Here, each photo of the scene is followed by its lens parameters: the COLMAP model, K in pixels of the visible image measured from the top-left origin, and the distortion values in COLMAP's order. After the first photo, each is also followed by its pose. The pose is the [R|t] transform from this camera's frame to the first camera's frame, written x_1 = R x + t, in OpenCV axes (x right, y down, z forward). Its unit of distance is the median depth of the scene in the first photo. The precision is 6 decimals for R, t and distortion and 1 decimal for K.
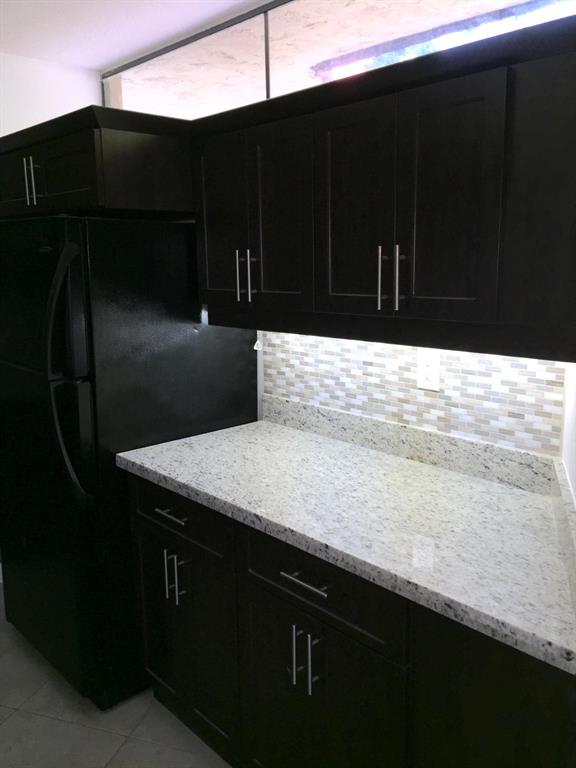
lens RADIAL K [[652.6, 0, 288.0], [0, 652.6, 384.0], [0, 0, 1]] dist [0.093462, -0.130802]
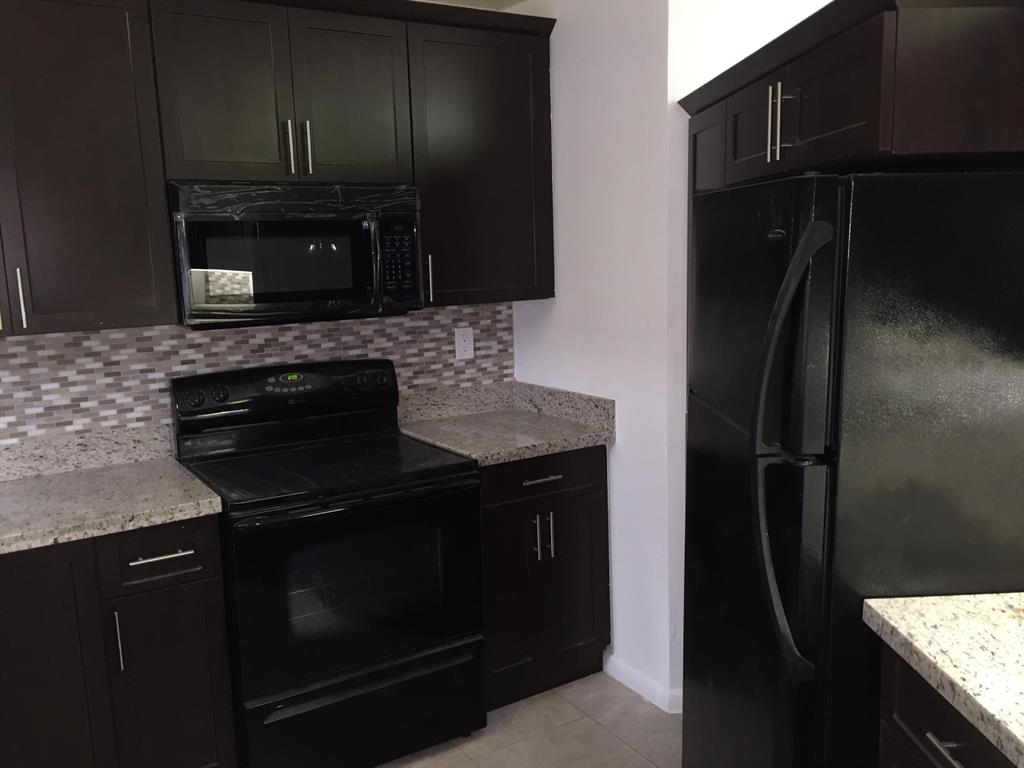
lens RADIAL K [[870.1, 0, 512.0], [0, 870.1, 384.0], [0, 0, 1]] dist [0.093462, -0.130802]
pose [[0.765744, 0.090739, -0.636712, -0.034820], [-0.104975, 0.994355, 0.015458, -0.055817], [0.634520, 0.055002, 0.770947, 0.243320]]
